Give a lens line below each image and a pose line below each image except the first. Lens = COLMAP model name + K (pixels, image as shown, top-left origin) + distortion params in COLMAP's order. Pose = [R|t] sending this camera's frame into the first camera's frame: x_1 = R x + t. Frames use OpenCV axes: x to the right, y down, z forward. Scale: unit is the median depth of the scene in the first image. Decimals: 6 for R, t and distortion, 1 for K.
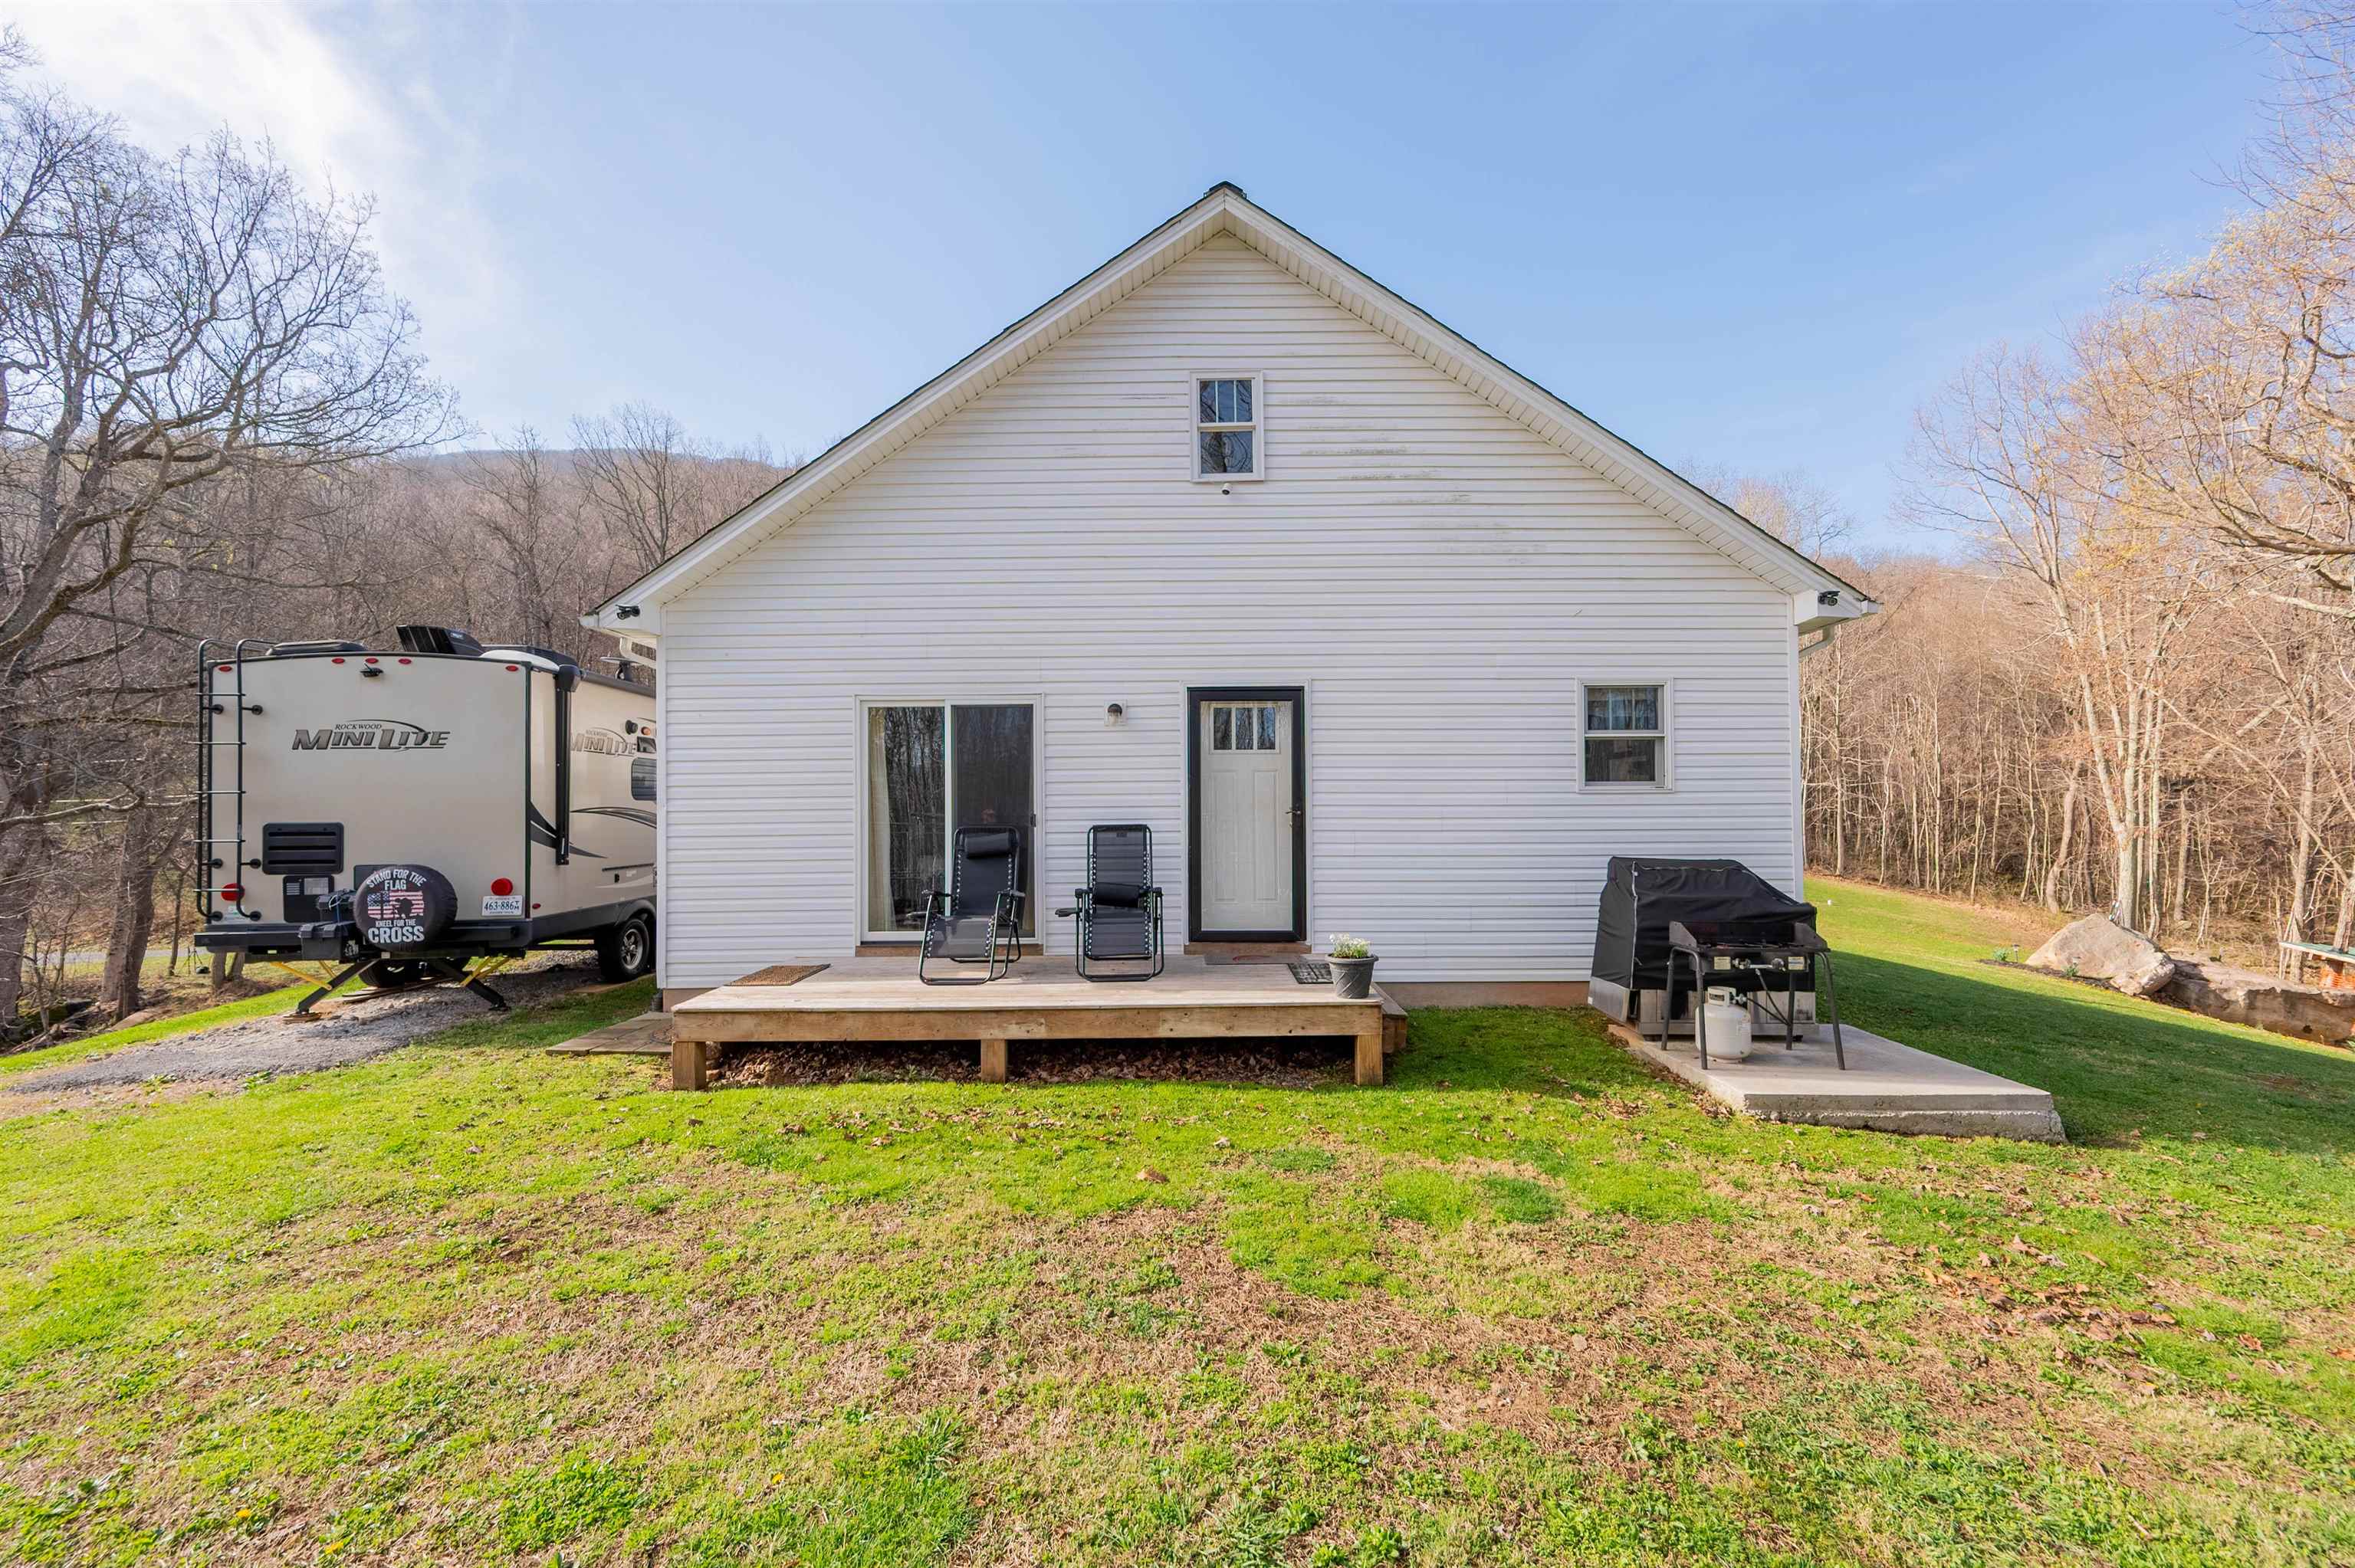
lens RADIAL K [[971.4, 0, 1176.0], [0, 971.4, 781.8], [0, 0, 1]] dist [-0.014335, -0.000498]
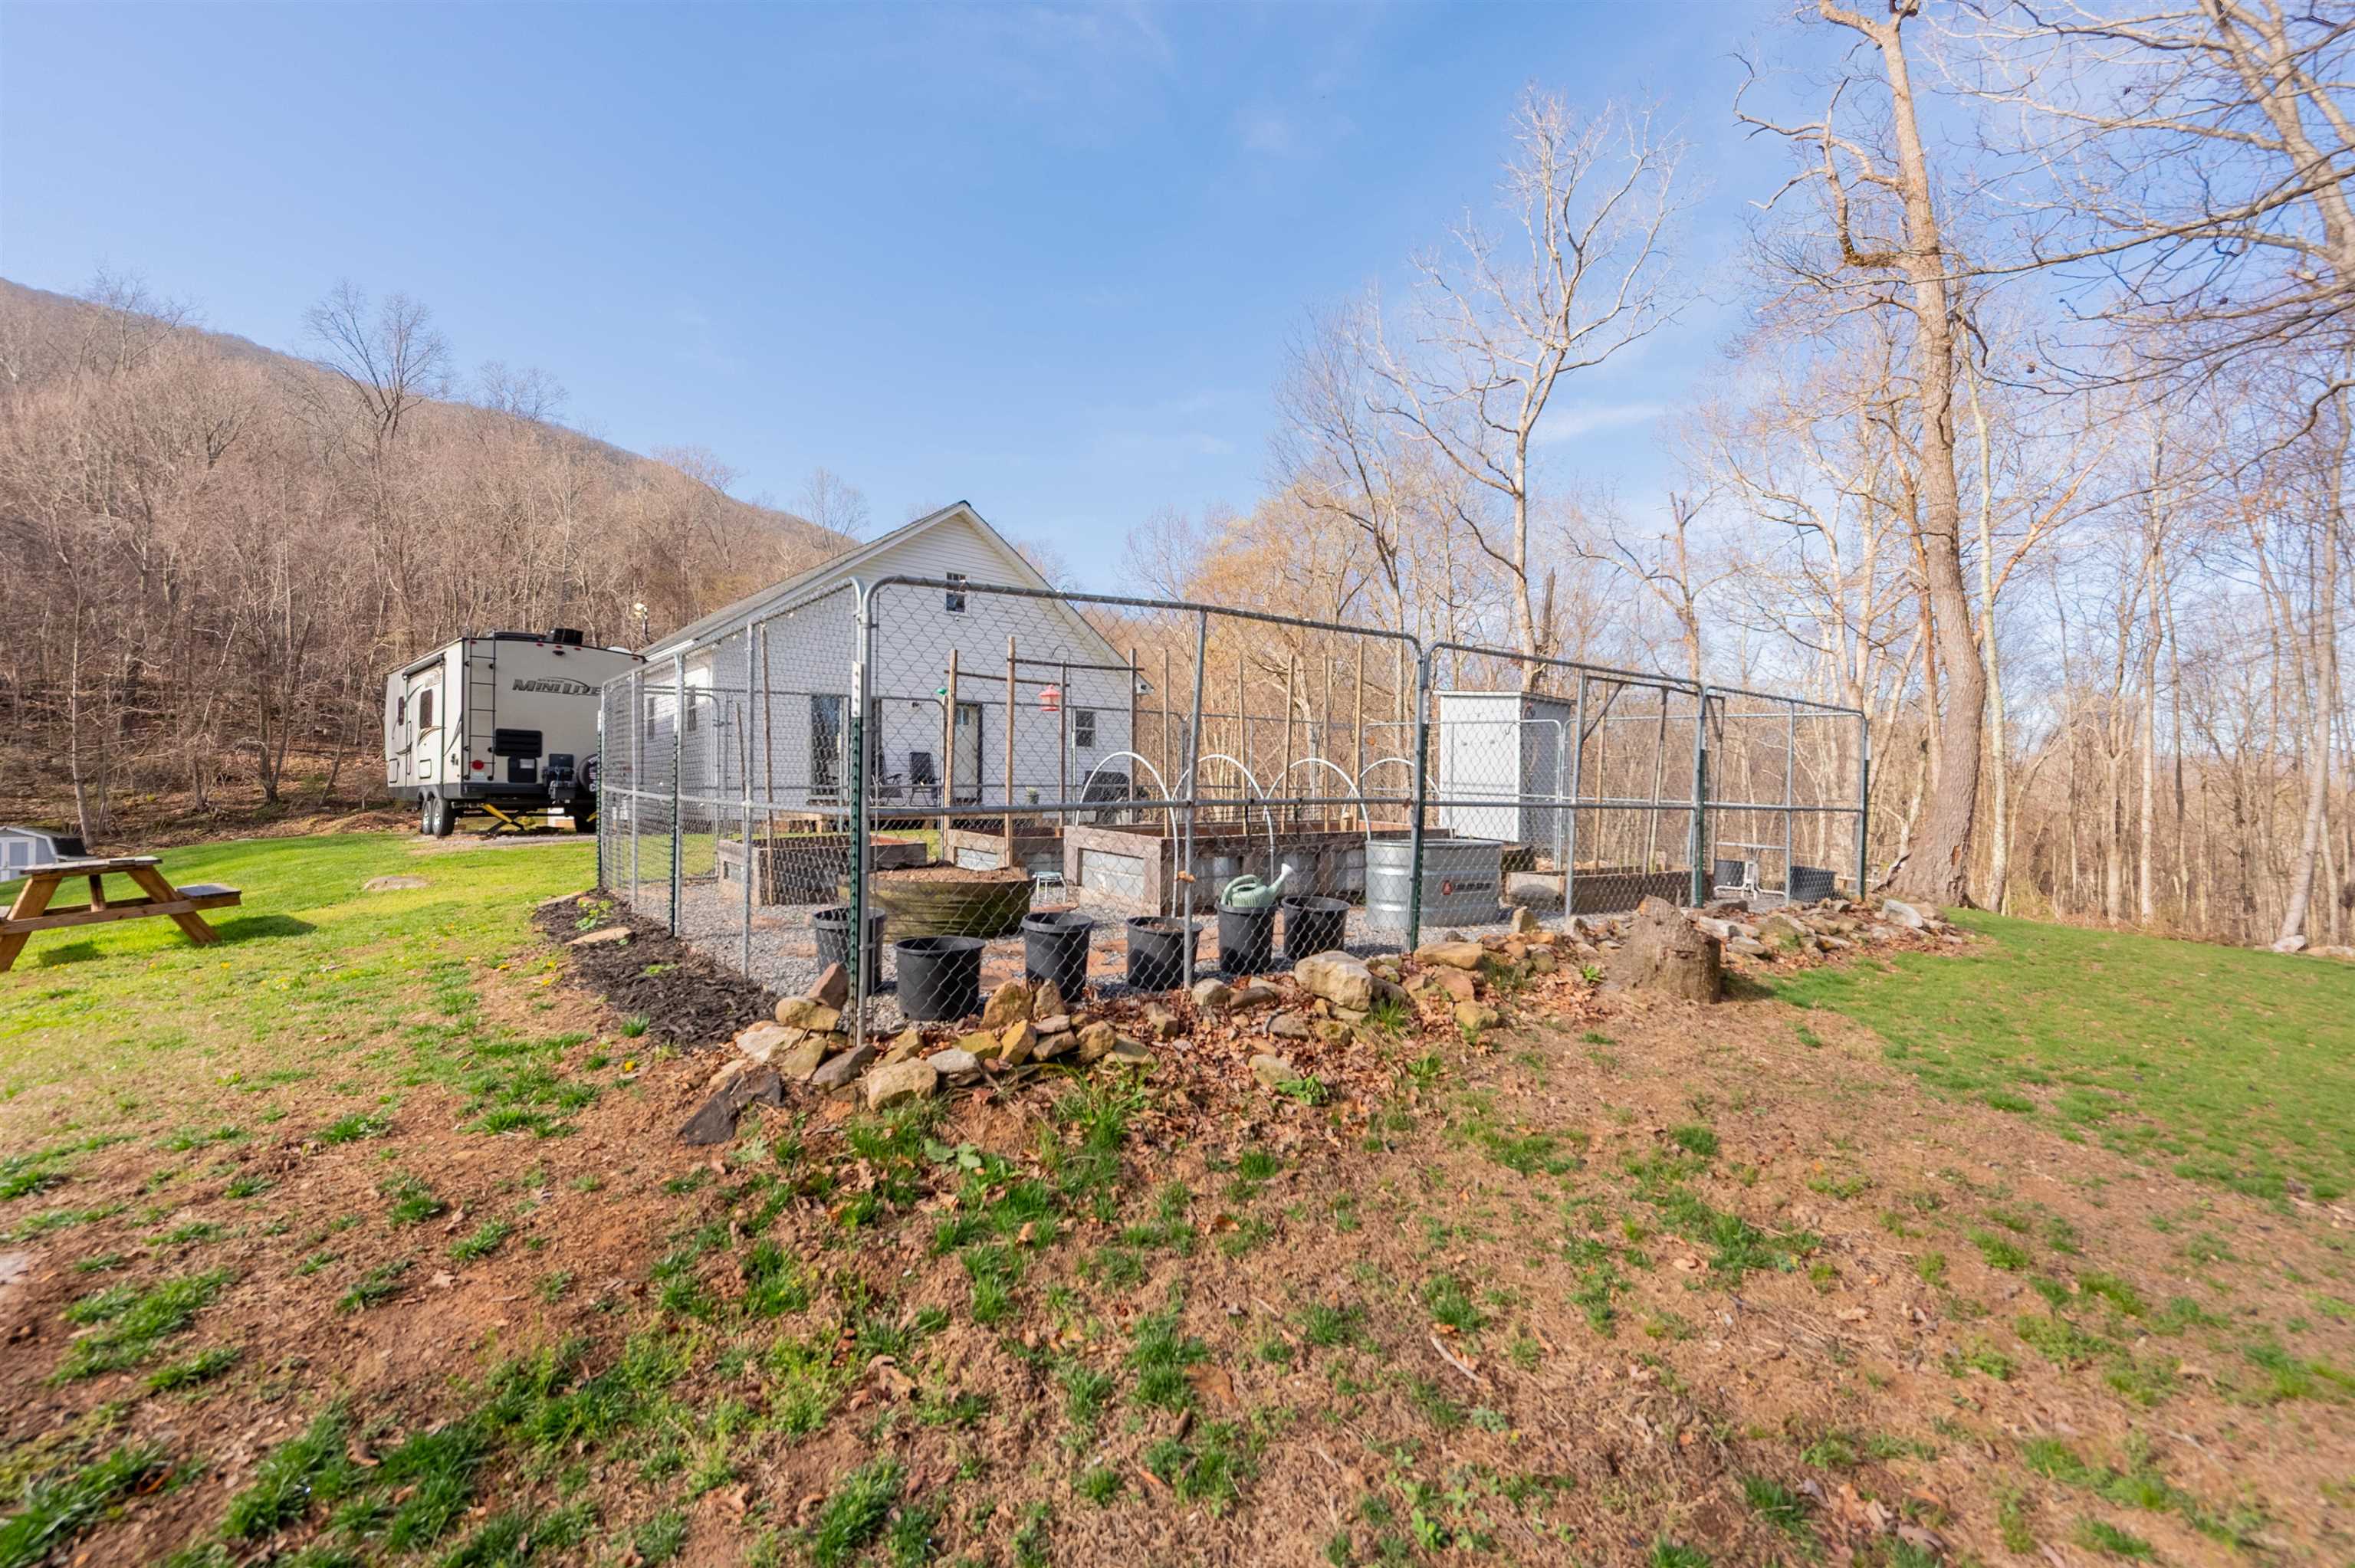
lens RADIAL K [[977.6, 0, 1165.3], [0, 977.6, 798.2], [0, 0, 1]] dist [-0.001198, 0.000213]
pose [[0.746211, 0.012637, 0.665590, -1.223006], [-0.010908, 0.999918, -0.006756, 0.174241], [-0.665620, -0.002219, 0.746287, -1.244735]]
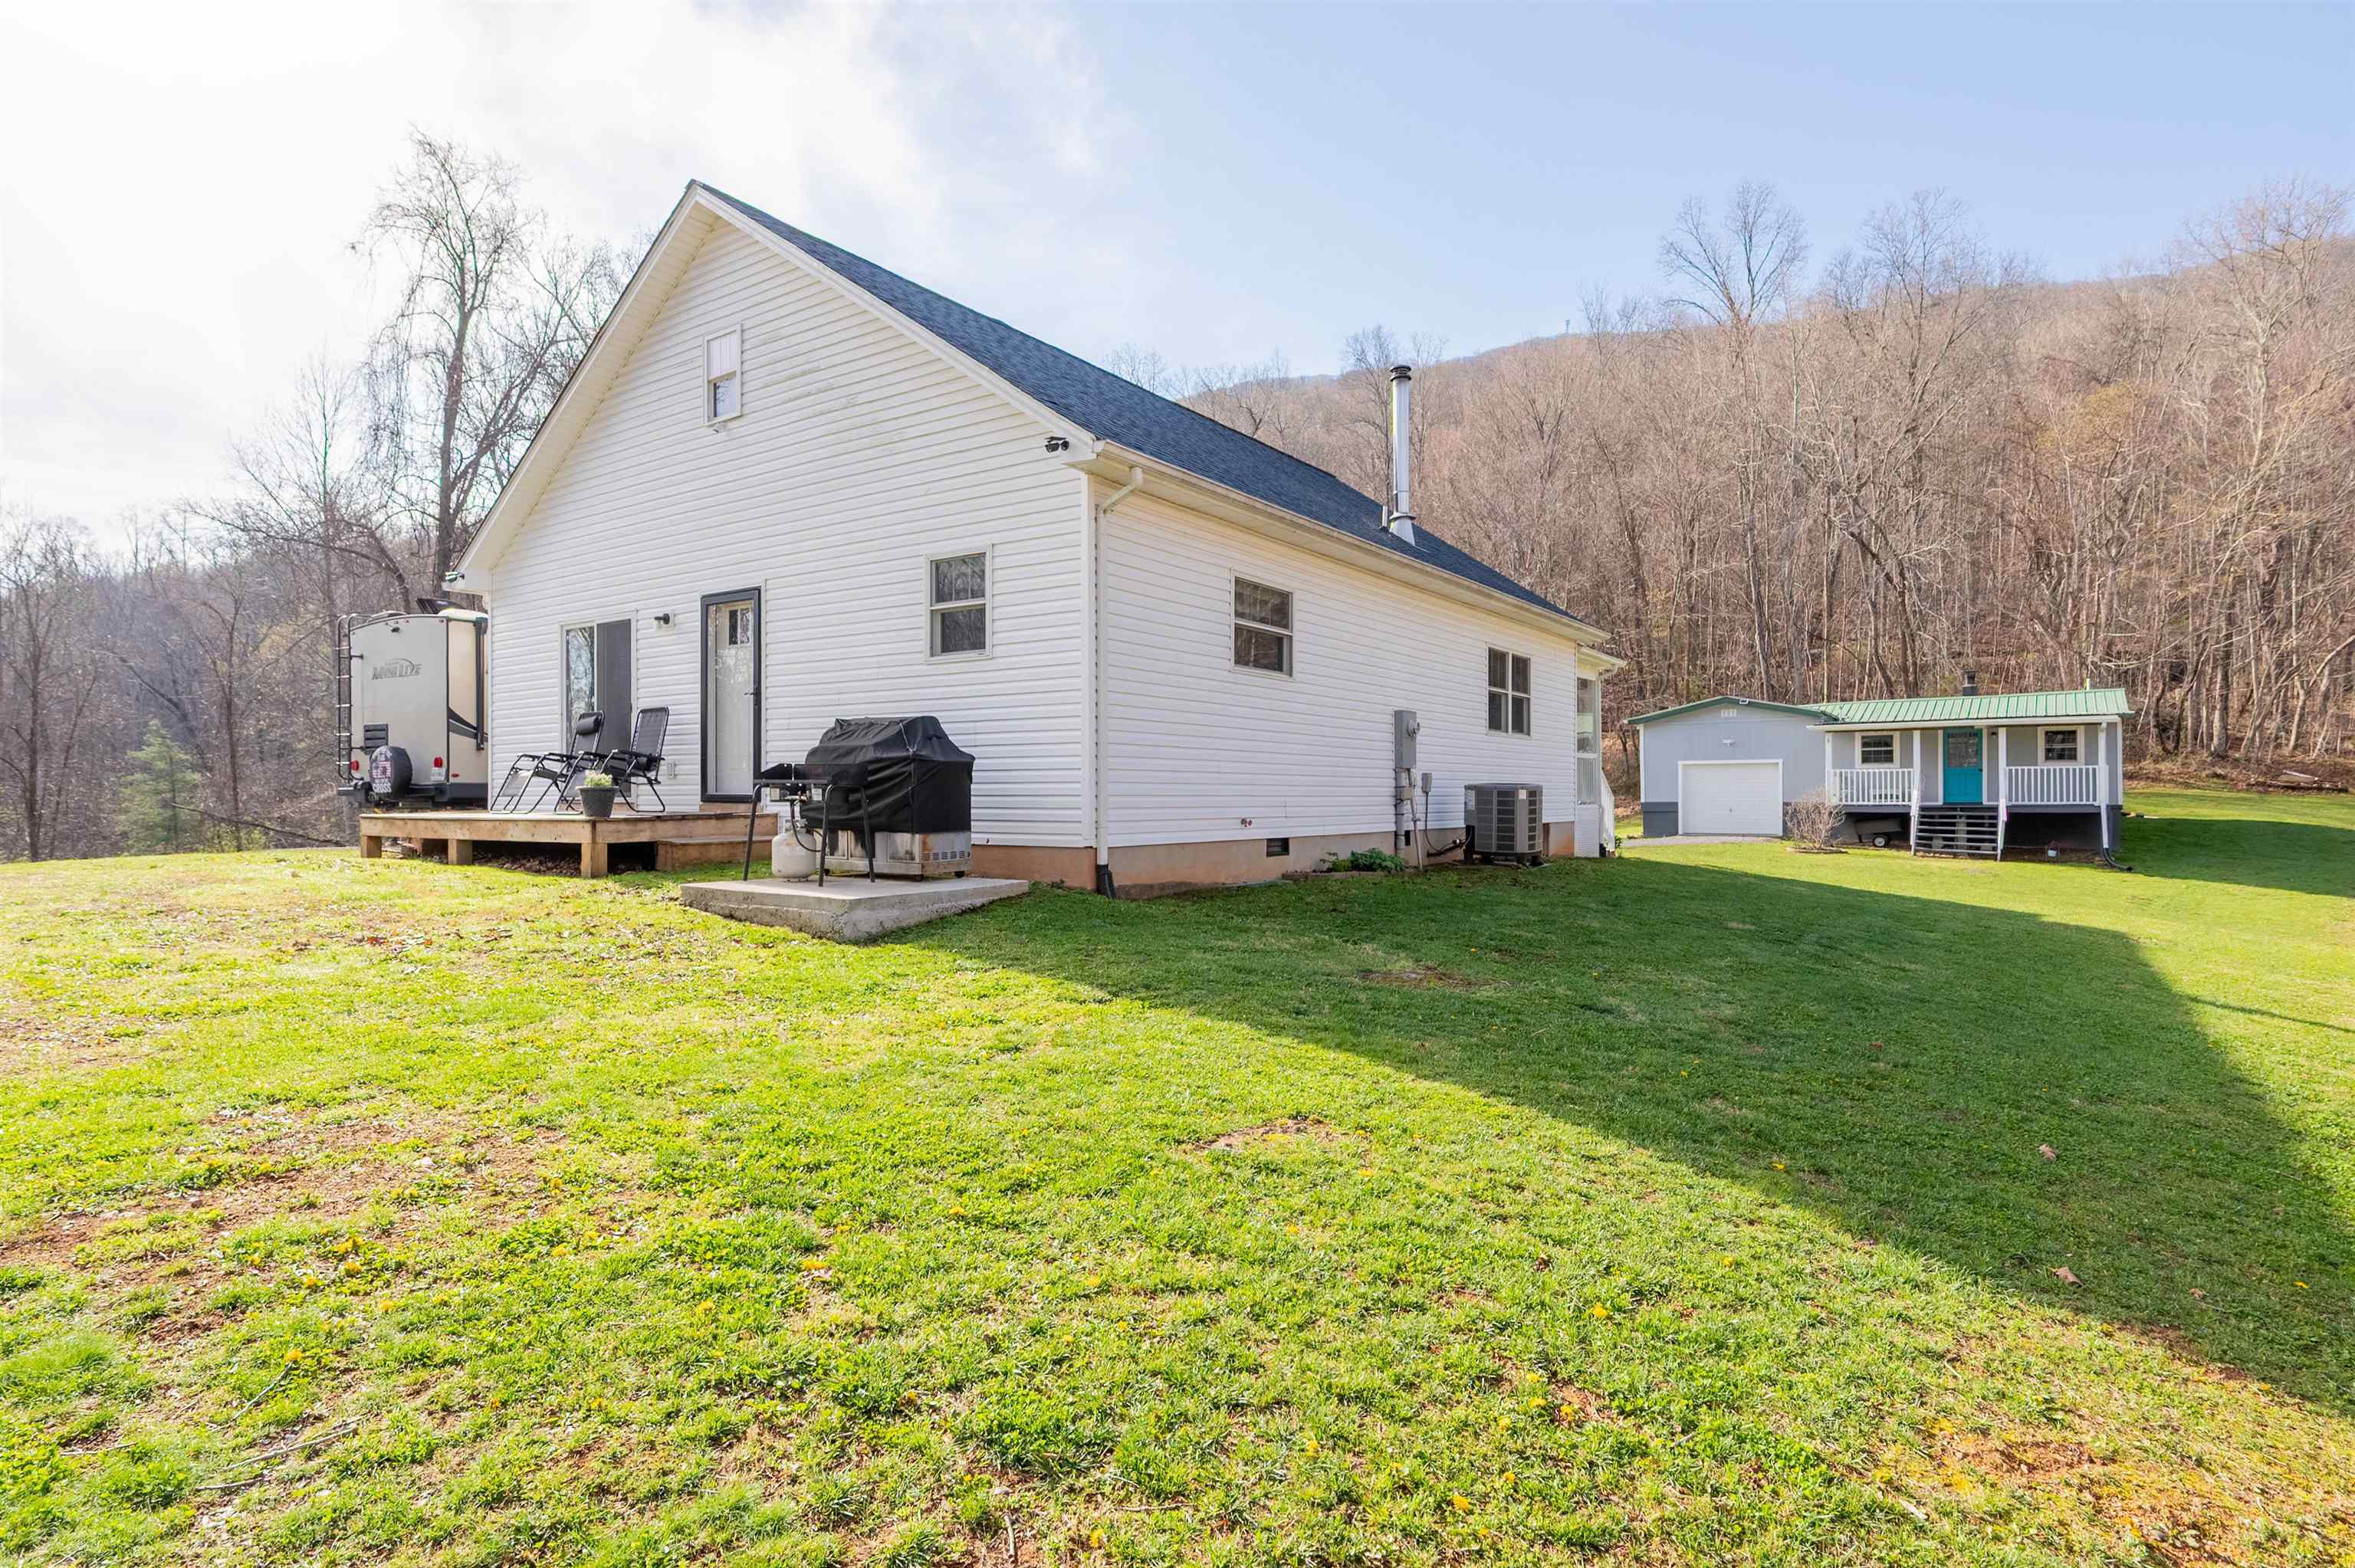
lens RADIAL K [[1208.3, 0, 1174.2], [0, 1208.3, 785.6], [0, 0, 1]] dist [0.003454, 0.000592]
pose [[0.818569, 0.003375, -0.574398, 1.396337], [0.003228, 0.999940, 0.010476, 0.130465], [0.574399, -0.010430, 0.818509, 0.085566]]
